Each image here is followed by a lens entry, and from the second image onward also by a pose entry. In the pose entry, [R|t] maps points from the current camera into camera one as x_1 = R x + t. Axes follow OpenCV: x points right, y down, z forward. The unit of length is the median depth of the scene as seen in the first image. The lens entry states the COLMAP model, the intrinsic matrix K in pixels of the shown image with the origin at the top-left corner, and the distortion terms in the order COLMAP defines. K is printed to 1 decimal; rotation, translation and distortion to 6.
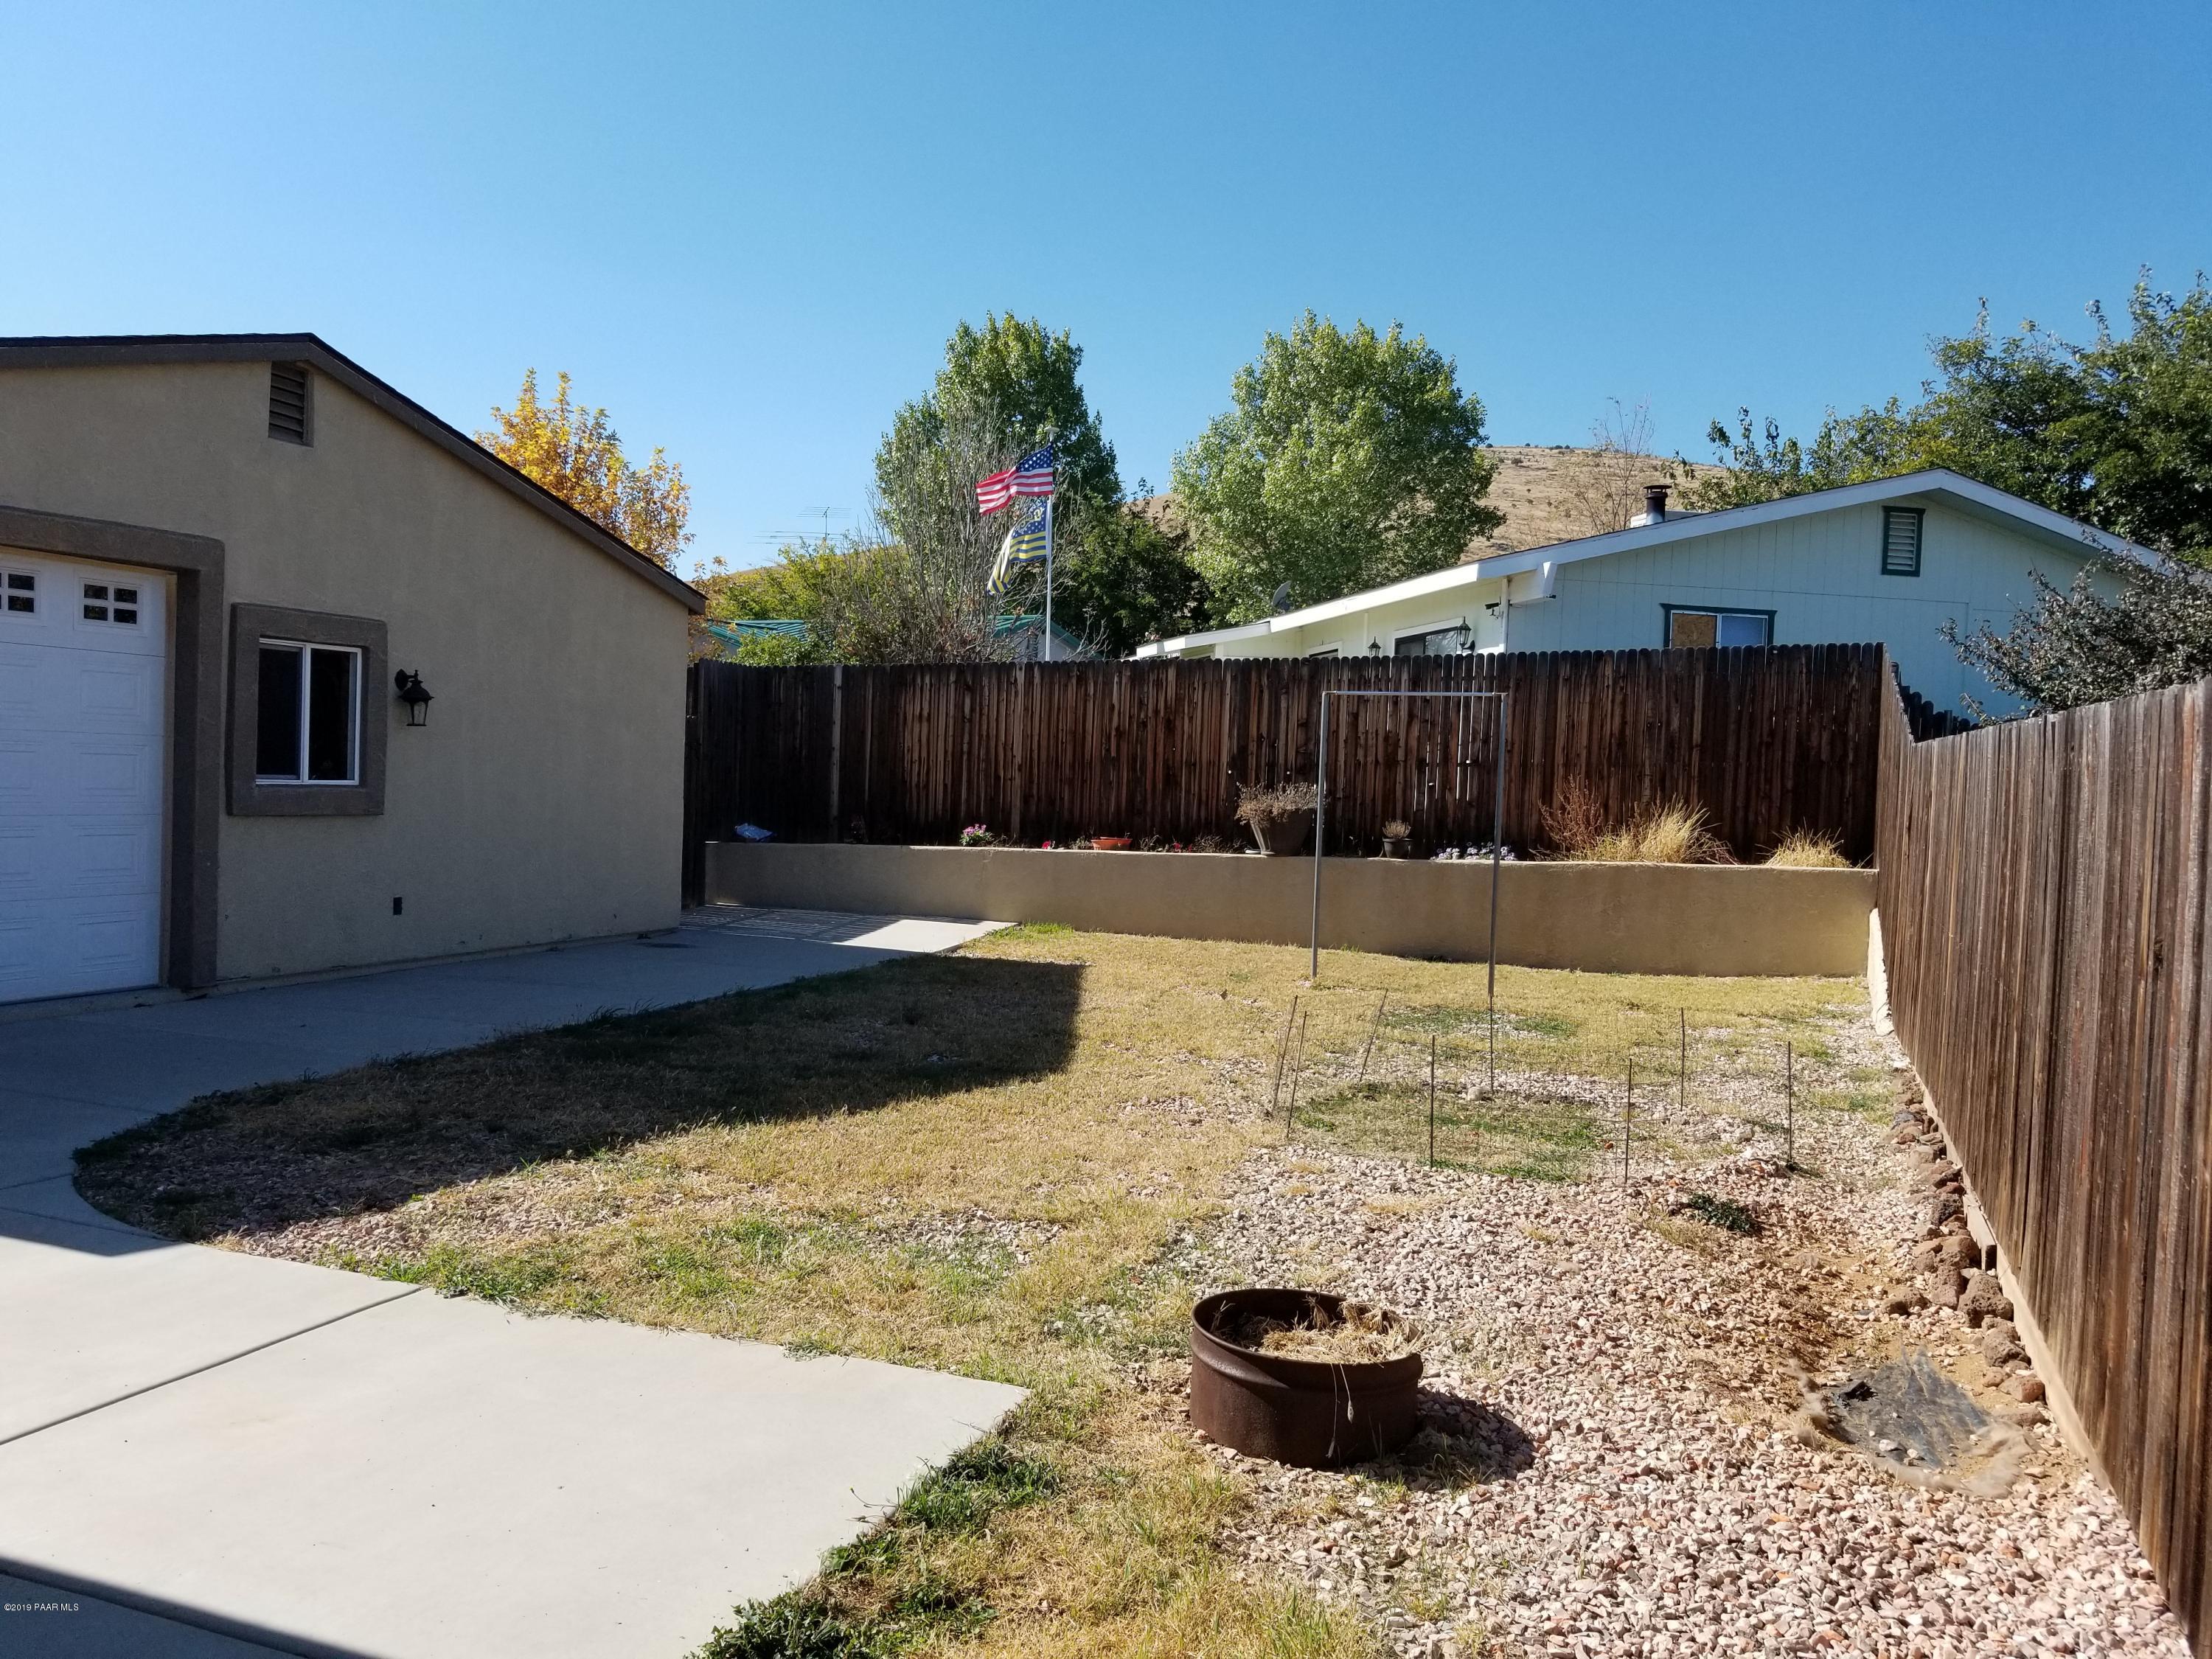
lens RADIAL K [[1738.8, 0, 1075.7], [0, 1738.8, 837.1], [0, 0, 1]] dist [0.079394, -0.130442]
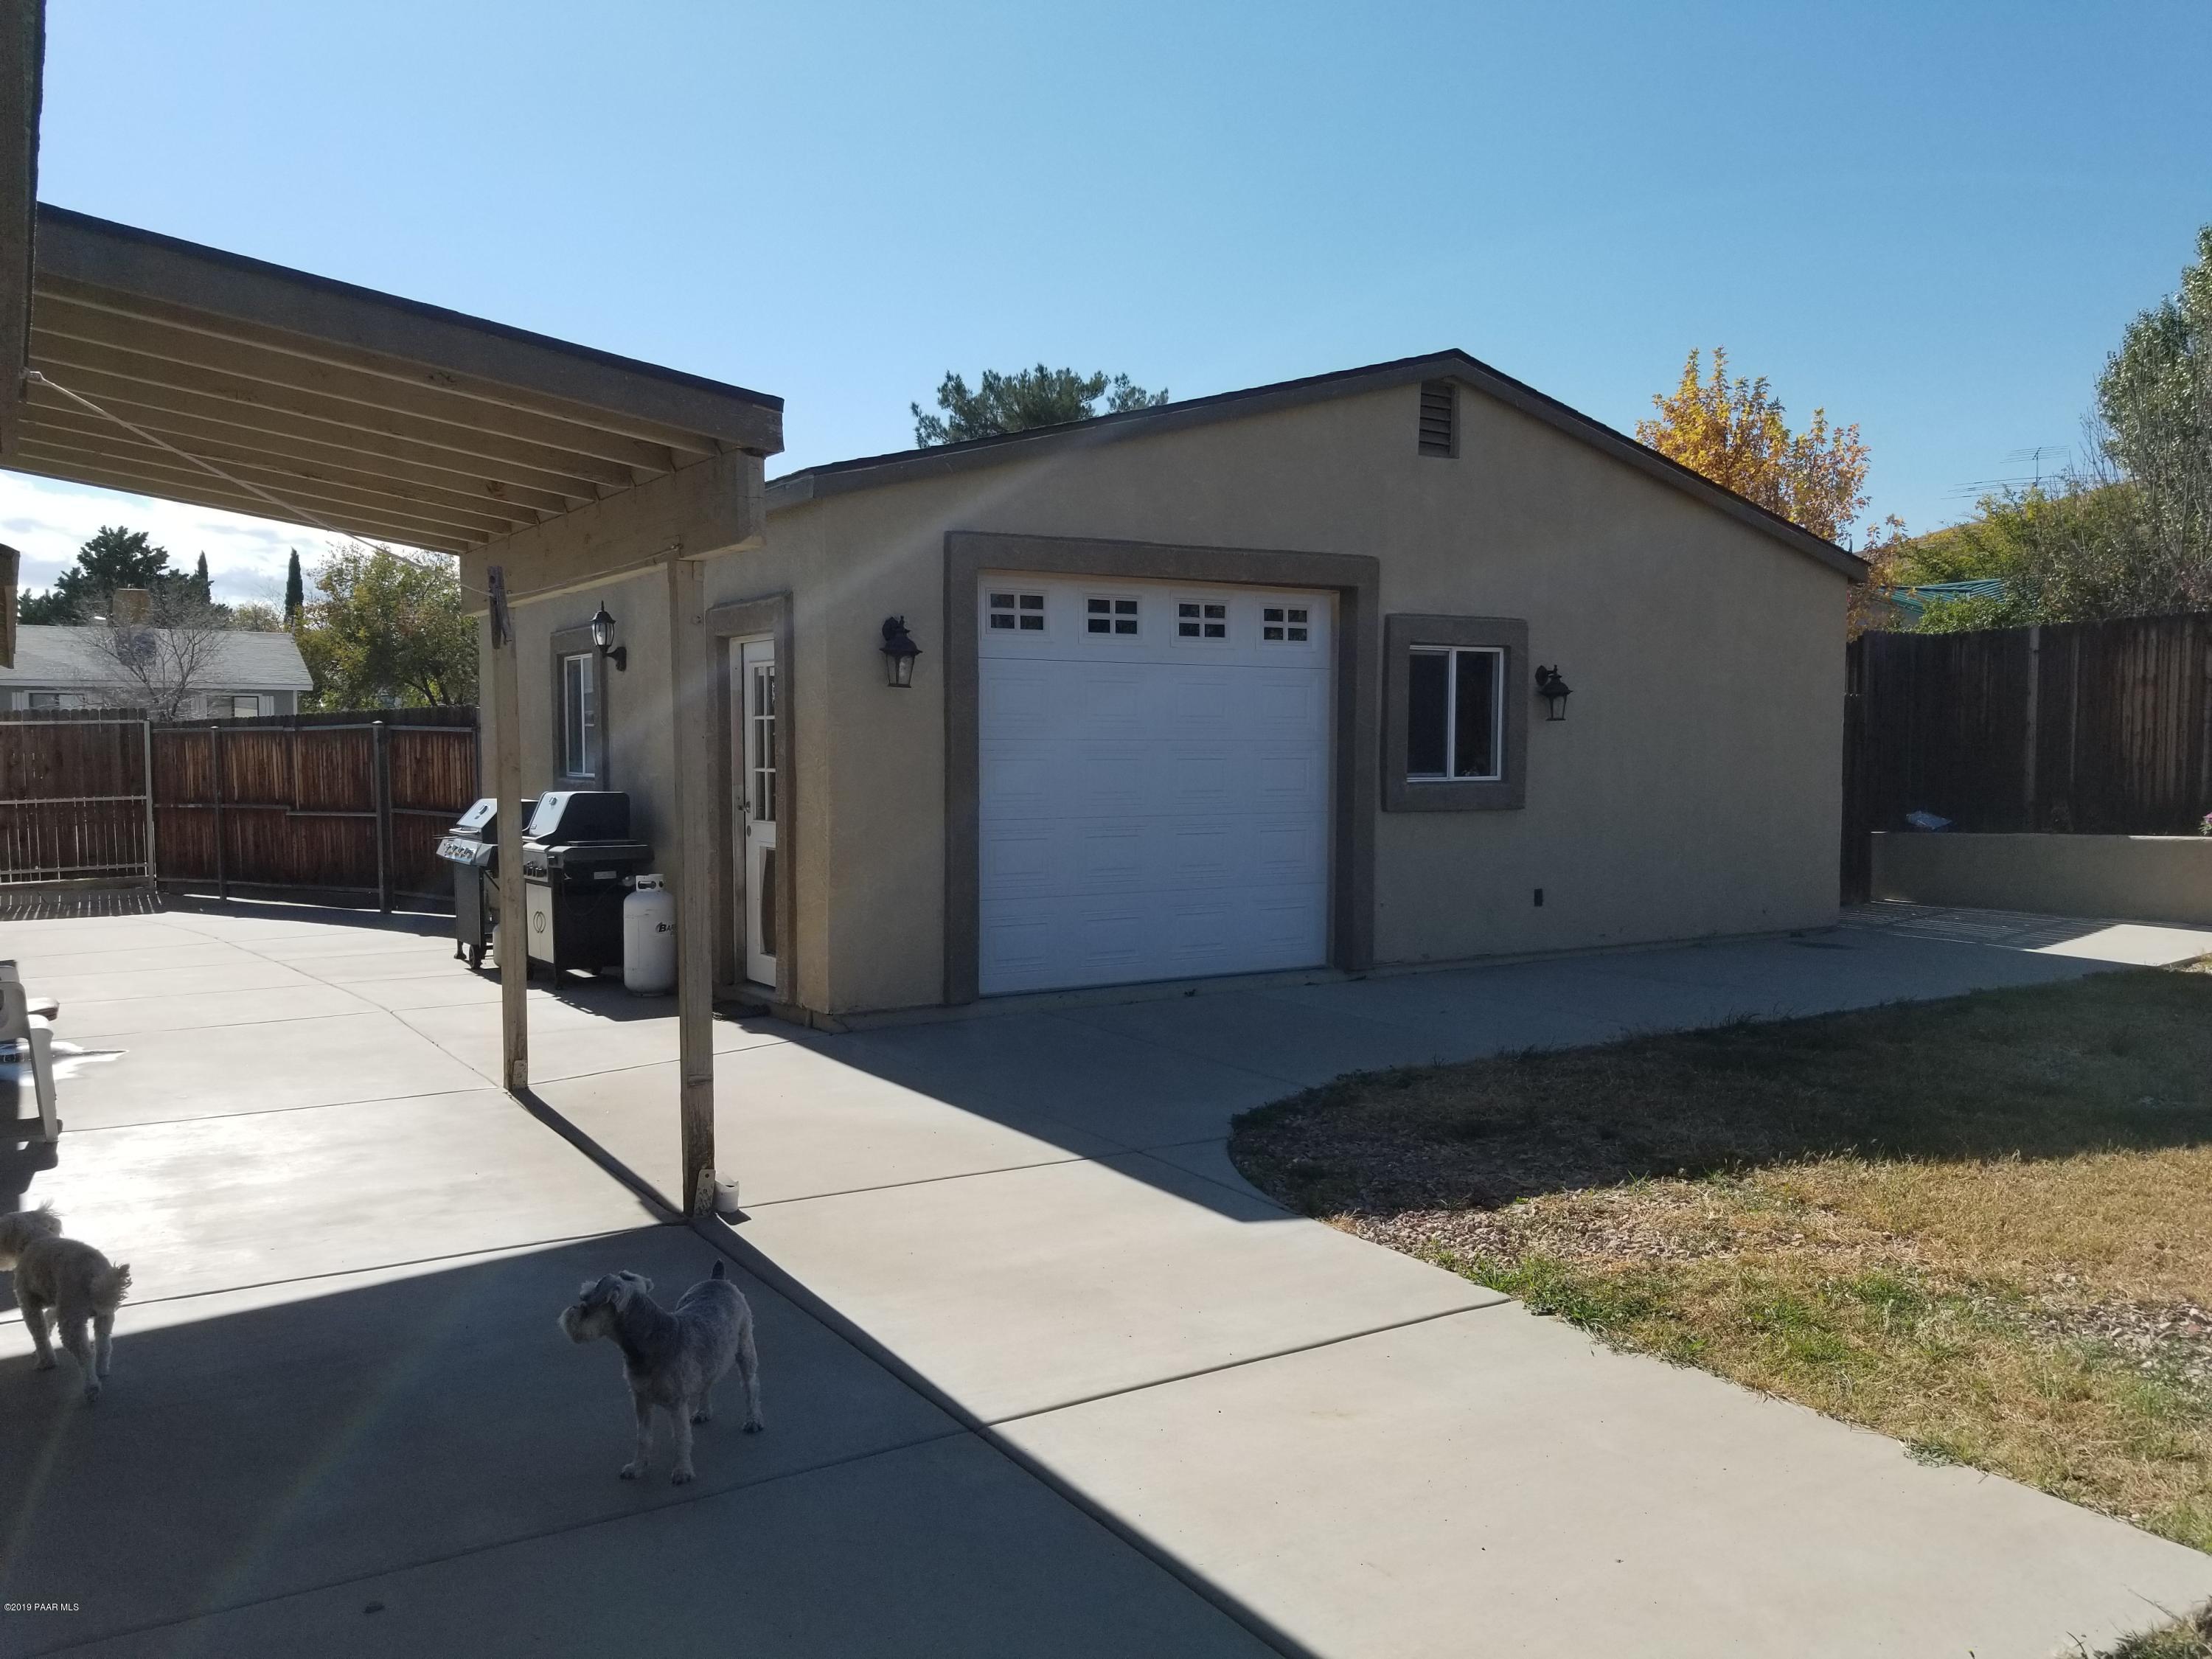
lens RADIAL K [[1738.8, 0, 1075.7], [0, 1738.8, 837.1], [0, 0, 1]] dist [0.079394, -0.130442]
pose [[0.800787, -0.004636, -0.598931, 0.009751], [0.008508, 0.999957, 0.003635, -0.002937], [0.598889, -0.008006, 0.800792, 0.039731]]
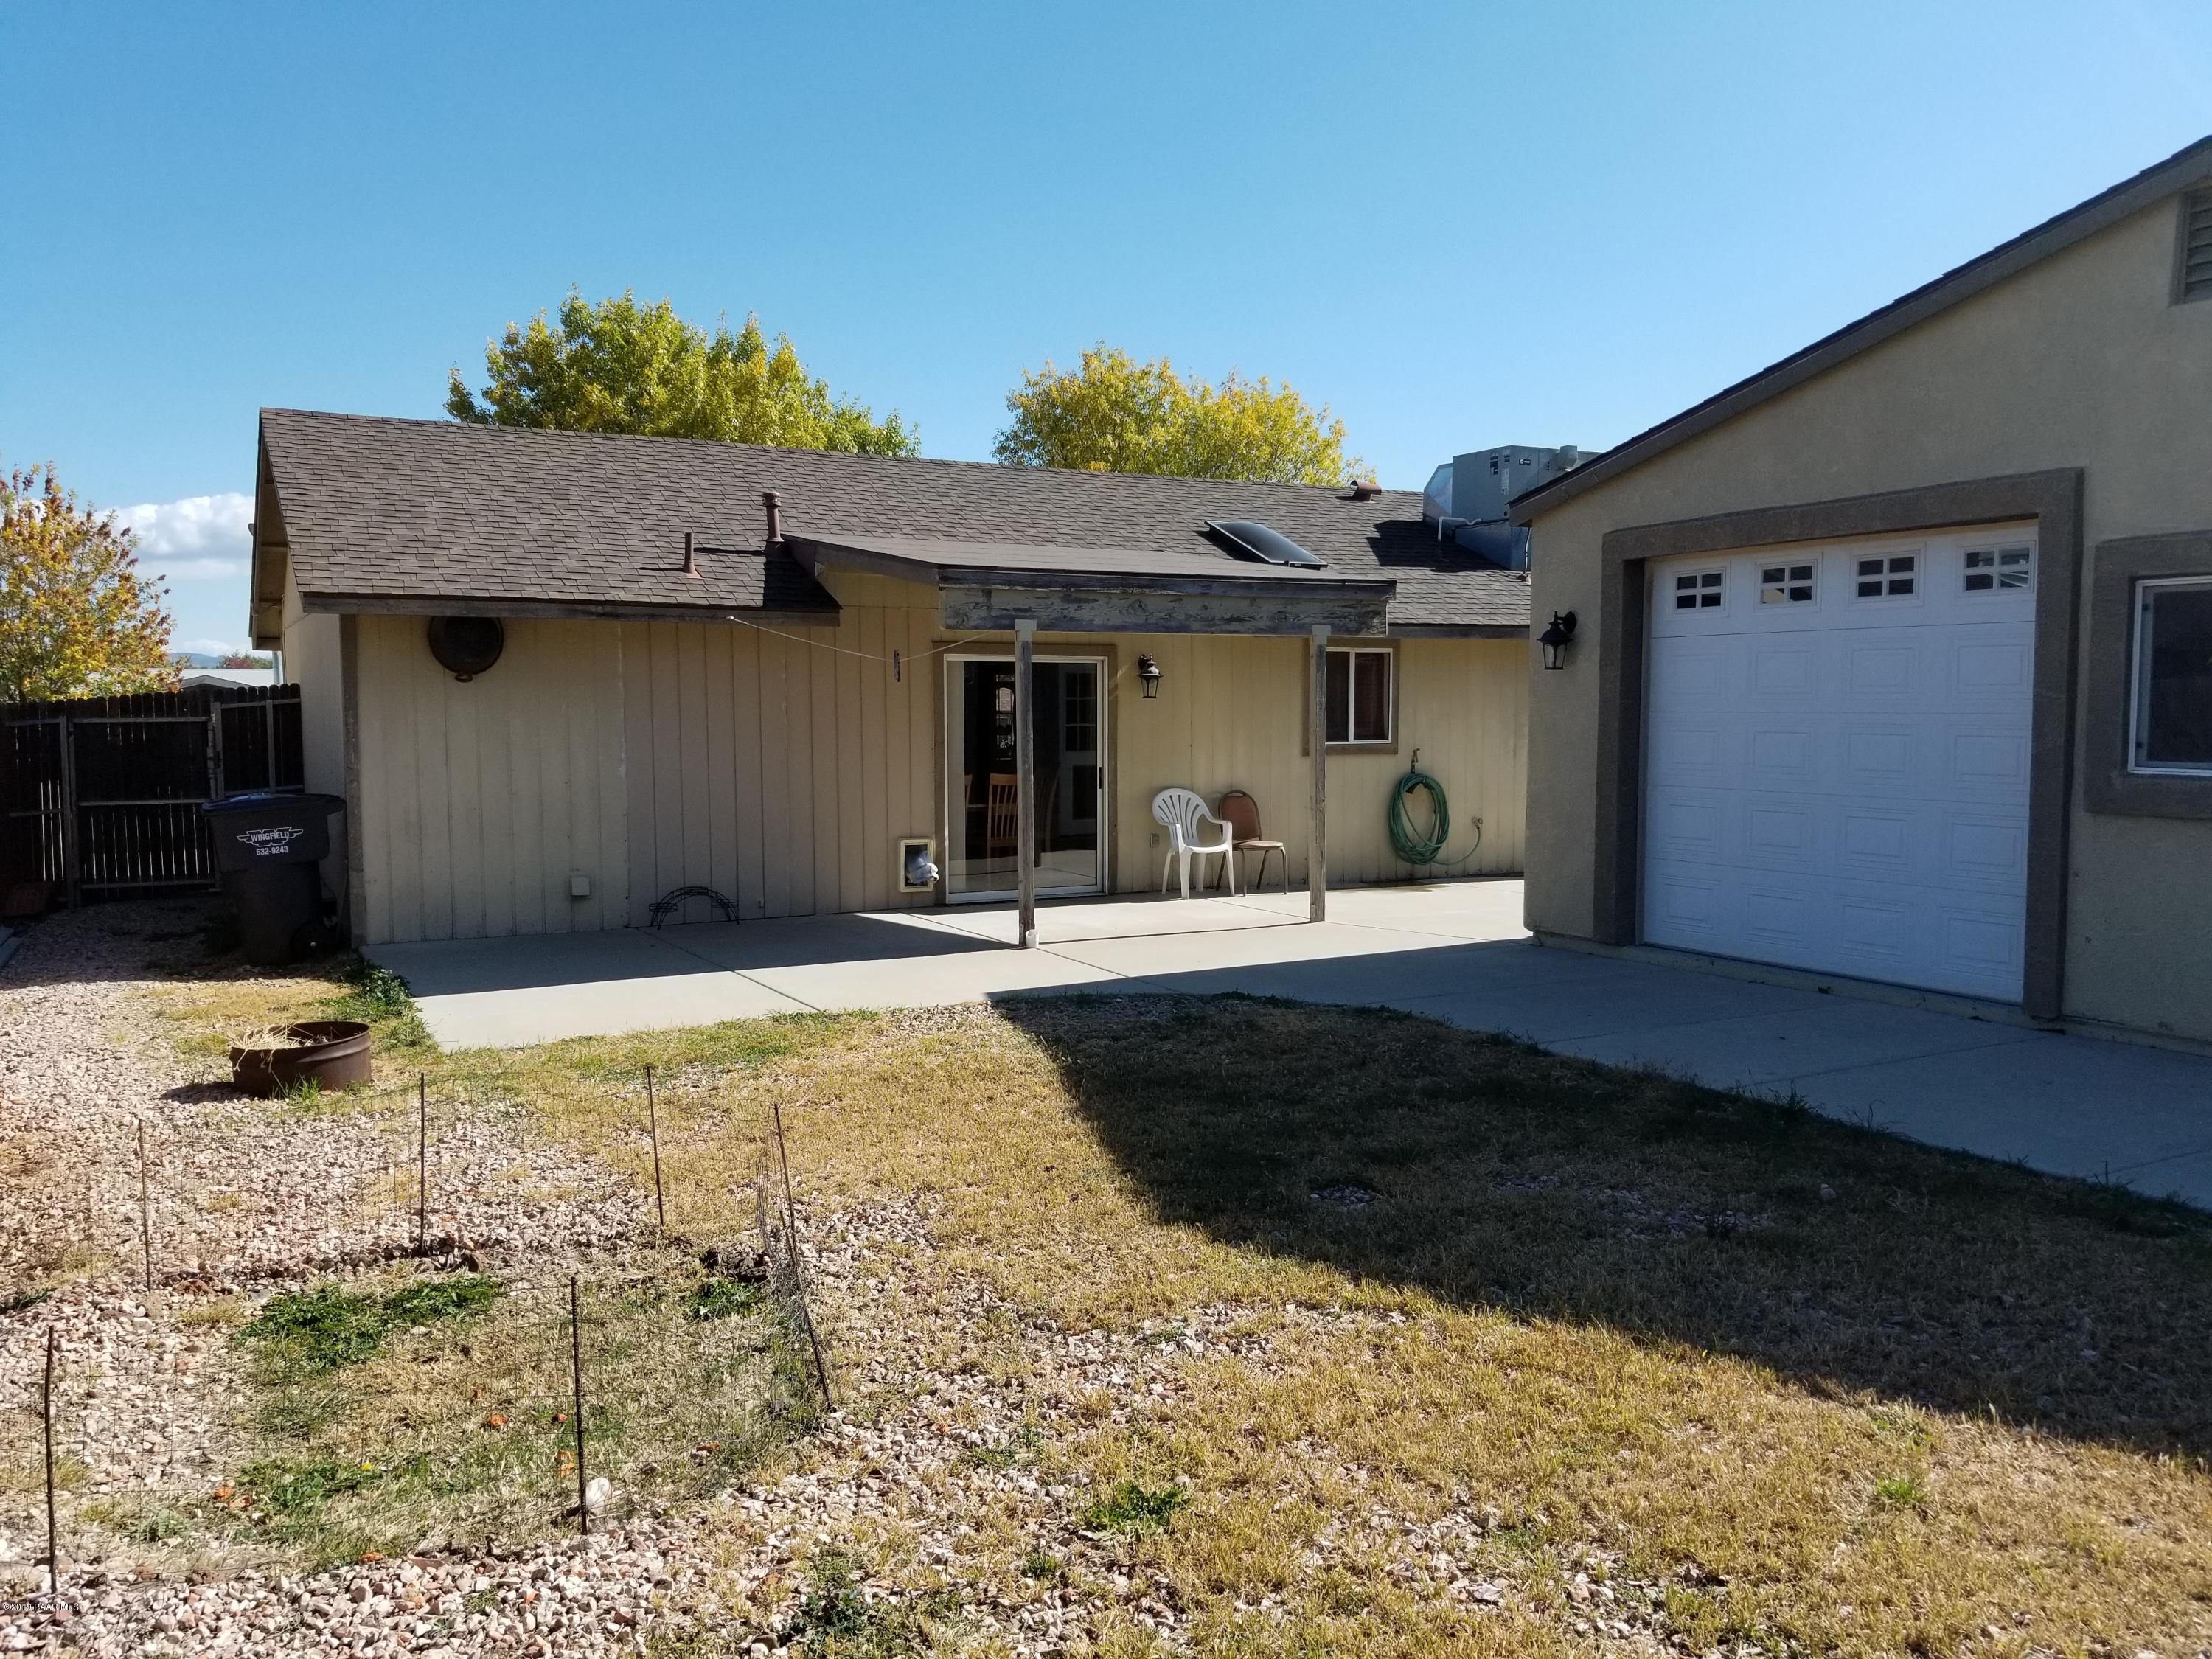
lens RADIAL K [[1713.6, 0, 1129.4], [0, 1713.6, 848.5], [0, 0, 1]] dist [0.091687, -0.160668]
pose [[-0.651068, 0.022524, -0.758686, 0.517207], [-0.055526, 0.995468, 0.077203, -0.042159], [0.756986, 0.092391, -0.646866, 1.552824]]
